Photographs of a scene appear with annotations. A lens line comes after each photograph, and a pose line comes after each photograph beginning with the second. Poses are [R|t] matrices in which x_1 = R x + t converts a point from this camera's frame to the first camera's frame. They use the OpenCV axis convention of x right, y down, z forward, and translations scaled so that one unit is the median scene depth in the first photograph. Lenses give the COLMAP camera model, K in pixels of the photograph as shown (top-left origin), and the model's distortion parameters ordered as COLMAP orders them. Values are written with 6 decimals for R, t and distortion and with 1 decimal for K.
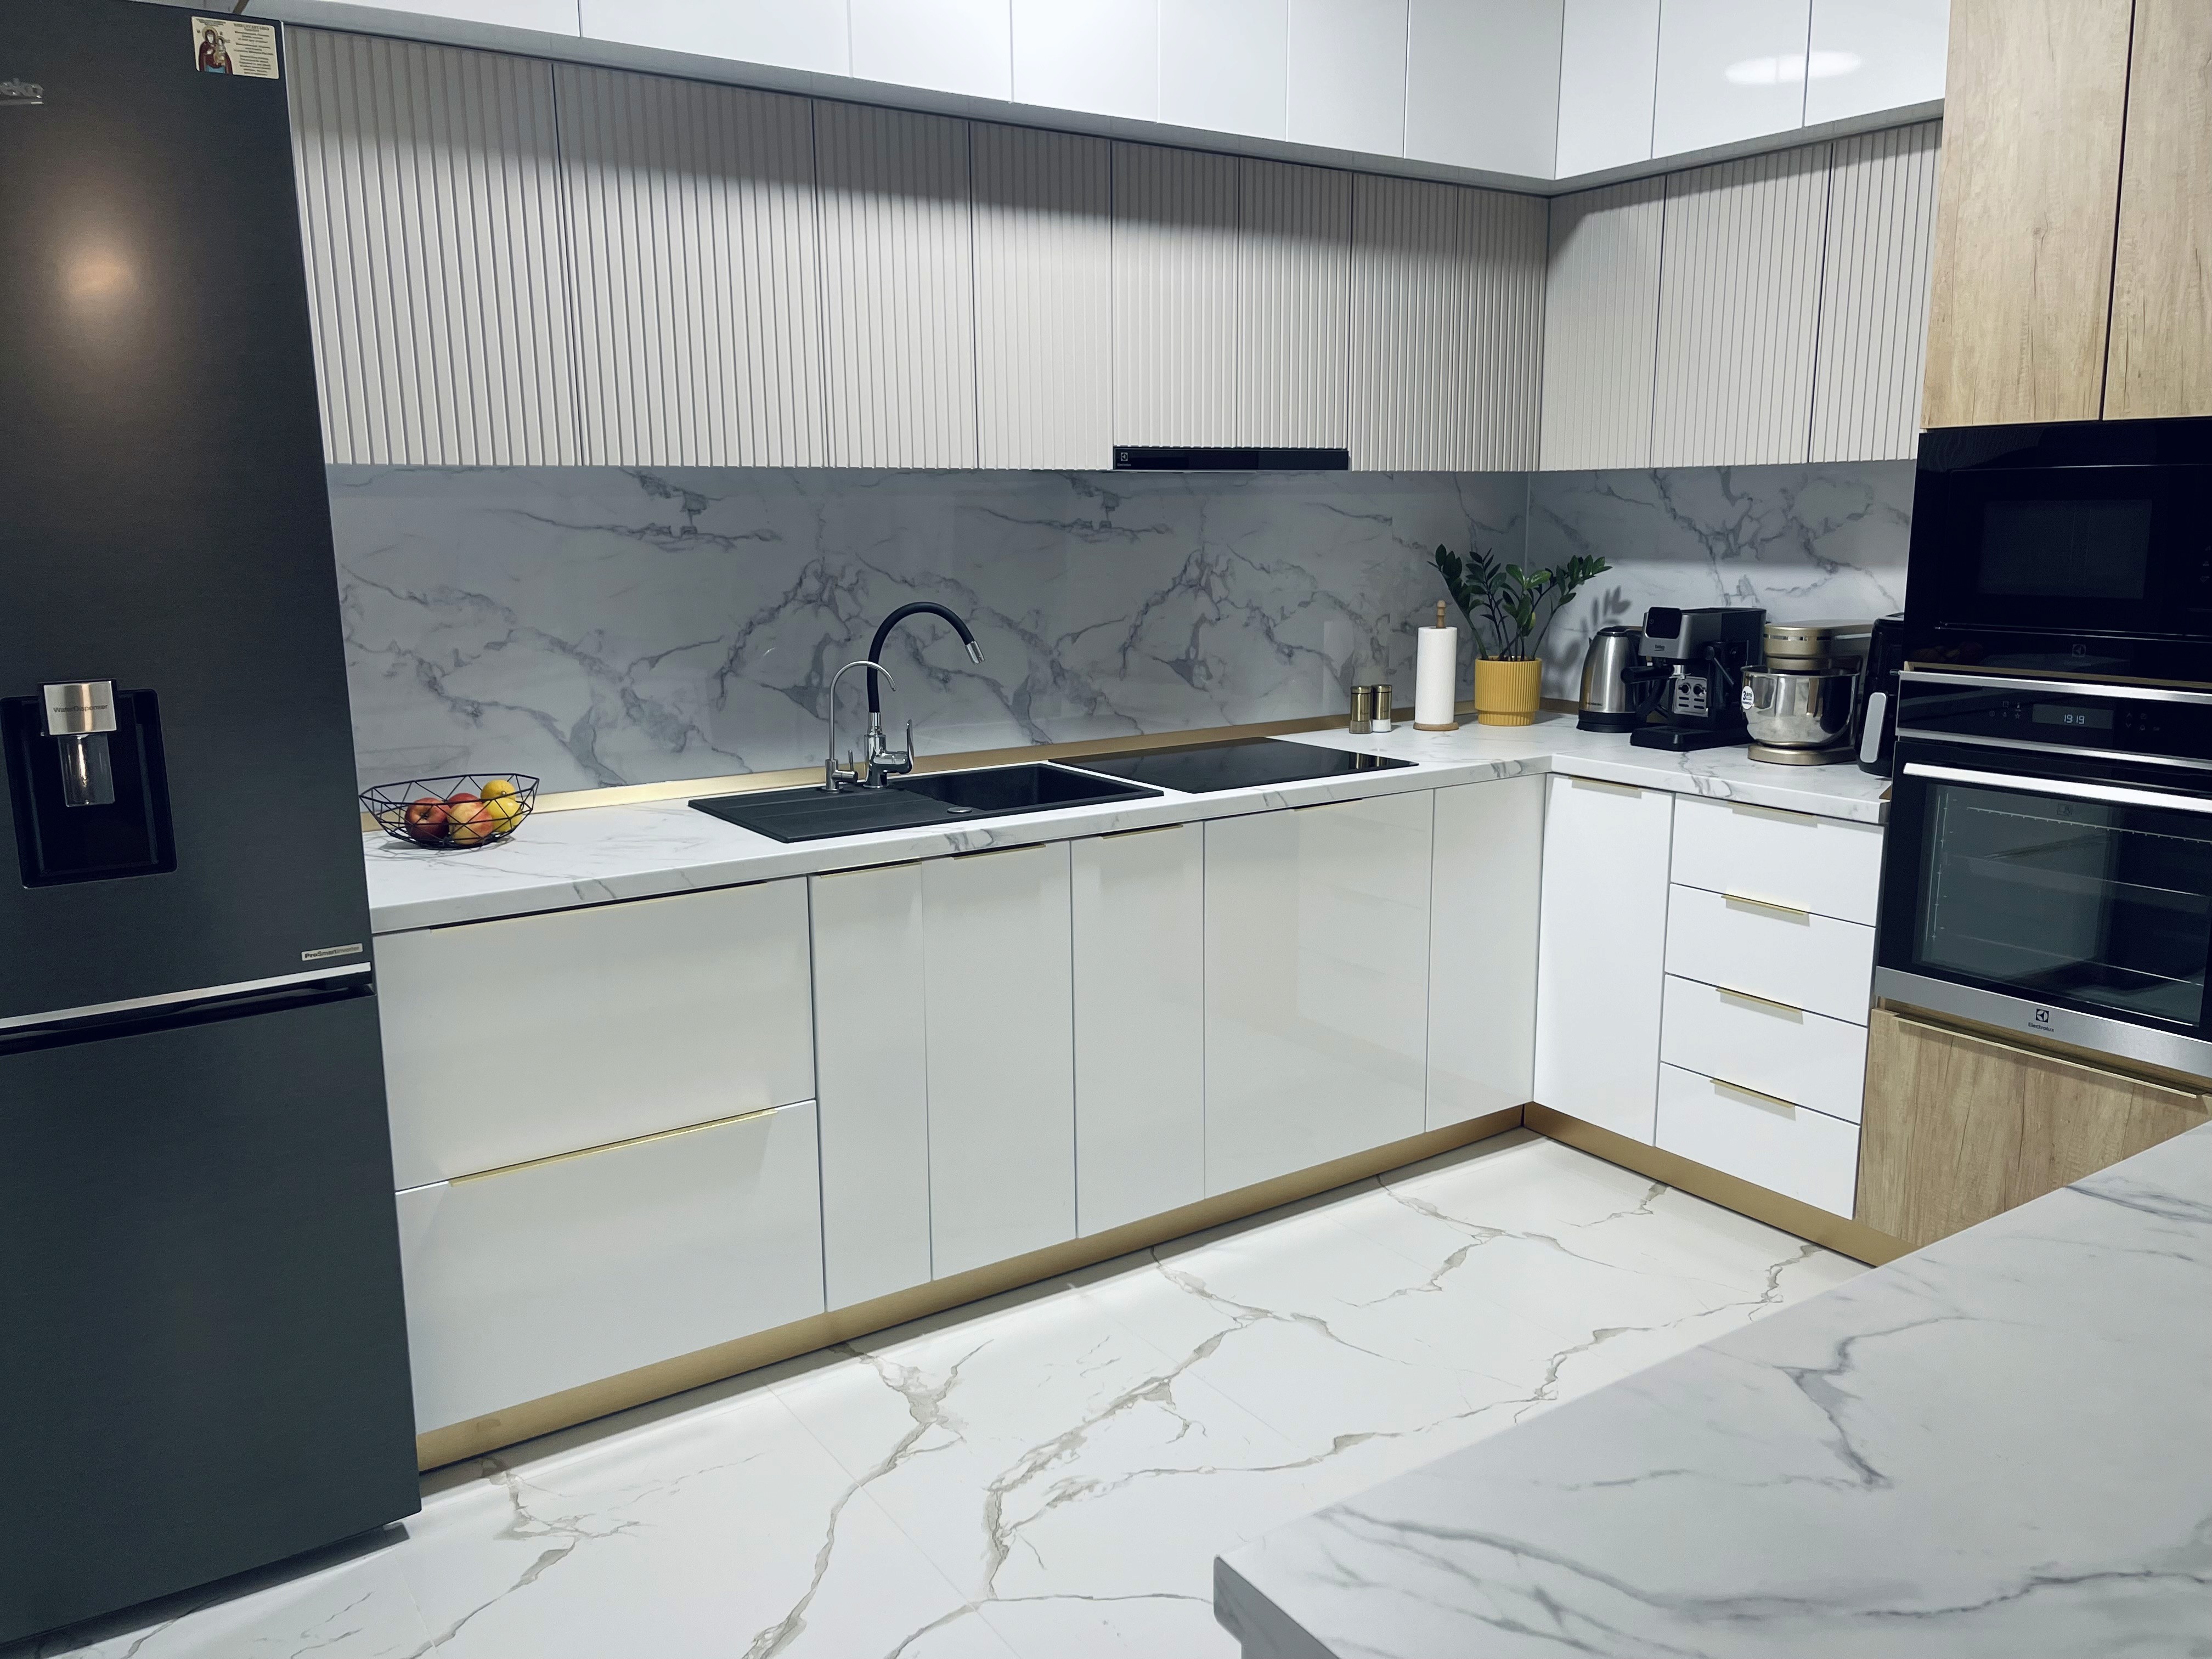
lens RADIAL K [[1683.9, 0, 1104.2], [0, 1683.9, 834.7], [0, 0, 1]] dist [0.039028, -0.043942]
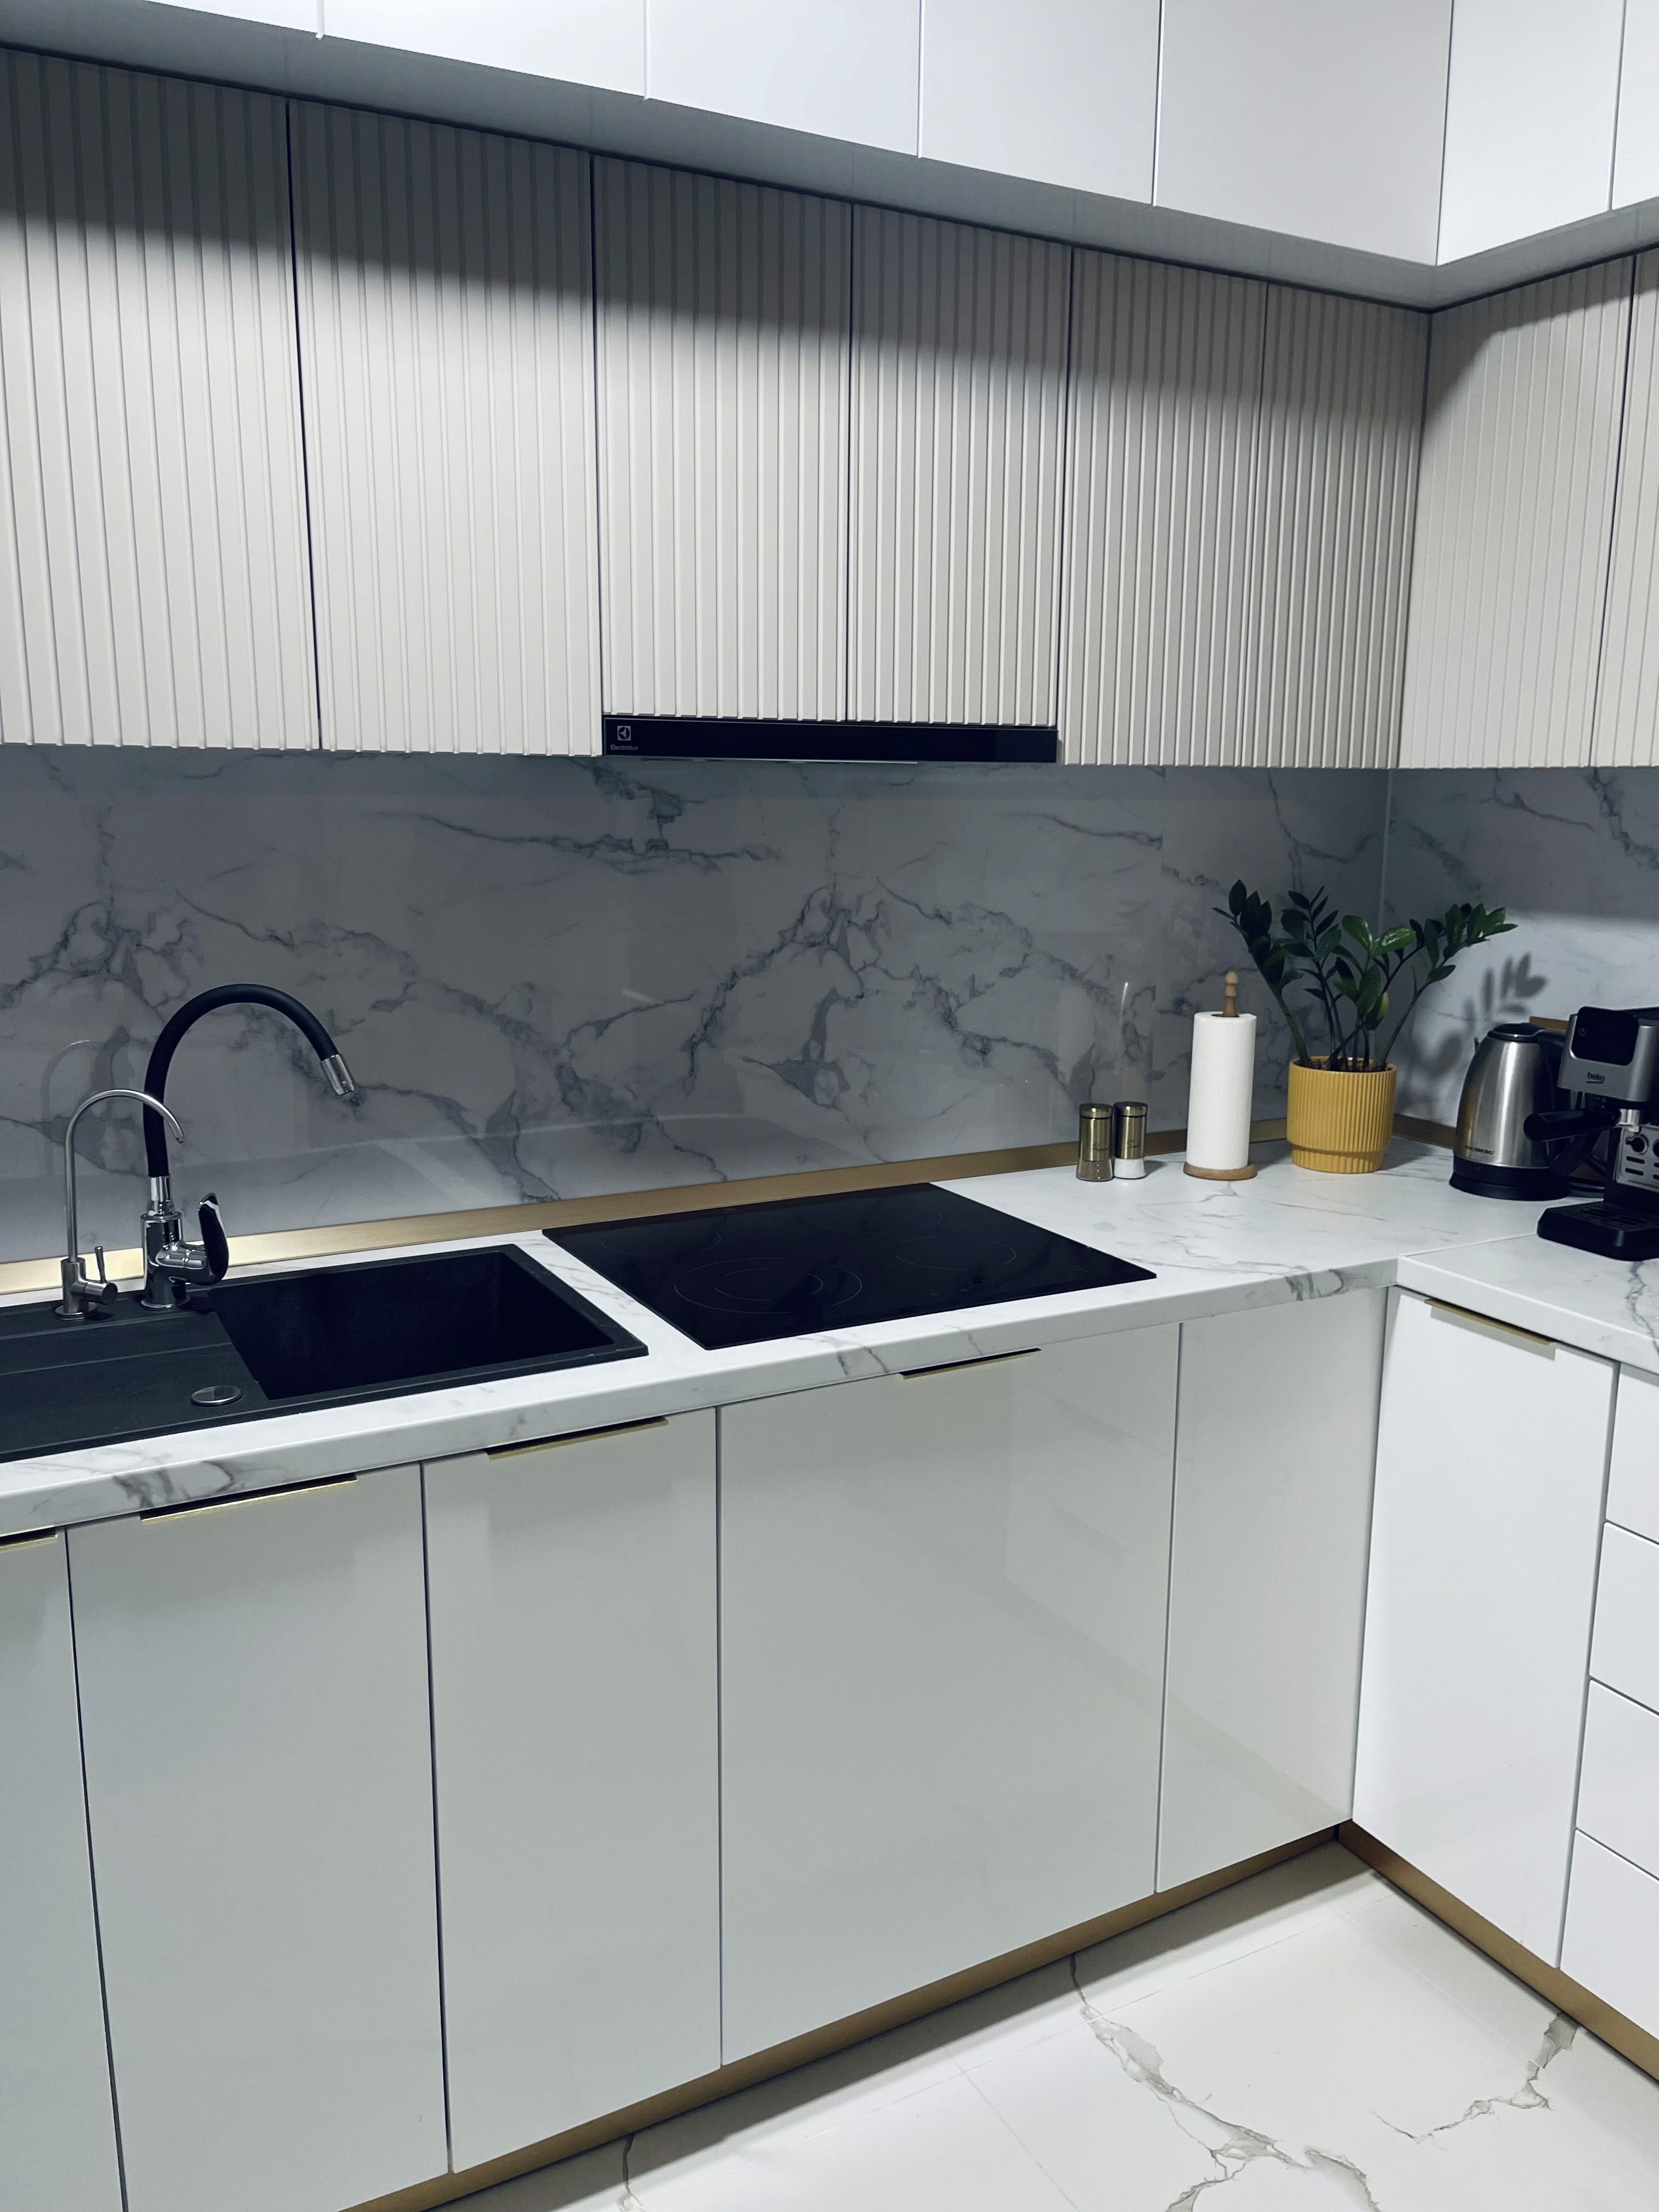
lens RADIAL K [[1683.9, 0, 830.5], [0, 1683.9, 1102.5], [0, 0, 1]] dist [0.039028, -0.043942]
pose [[0.994762, 0.035939, -0.095688, 0.125417], [-0.036505, 0.999325, -0.004169, -0.091157], [0.095474, 0.007640, 0.995403, 0.403135]]
